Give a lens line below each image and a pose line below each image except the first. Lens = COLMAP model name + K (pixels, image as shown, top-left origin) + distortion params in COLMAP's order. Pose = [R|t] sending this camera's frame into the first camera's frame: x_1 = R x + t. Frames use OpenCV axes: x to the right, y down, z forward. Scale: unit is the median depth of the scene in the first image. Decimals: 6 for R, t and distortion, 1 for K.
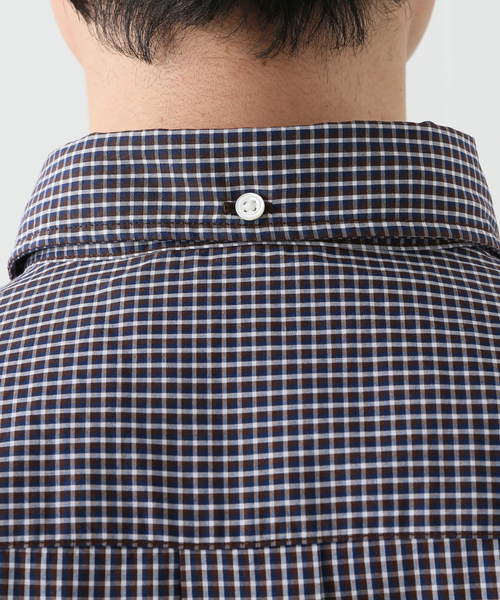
lens RADIAL K [[1912.9, 0, 250.0], [0, 1912.9, 300.0], [0, 0, 1]] dist [0.079872, 0.390201]
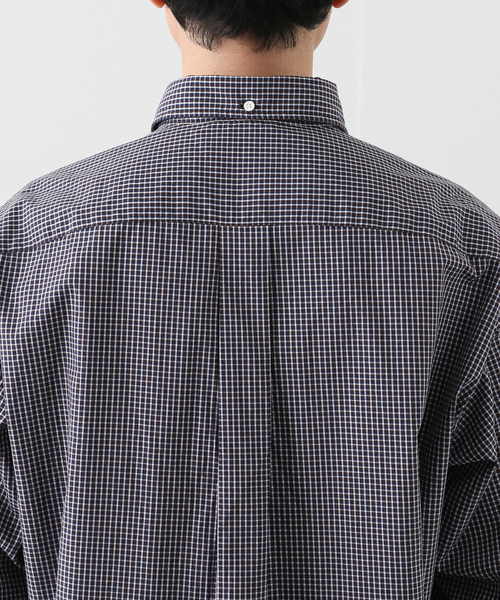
lens RADIAL K [[1705.0, 0, 250.0], [0, 1705.0, 300.0], [0, 0, 1]] dist [0.093781, -0.189295]
pose [[0.998648, 0.046857, 0.022520, -0.041606], [-0.047888, 0.997715, 0.047655, 0.112637], [-0.020236, -0.048669, 0.998610, -1.458438]]
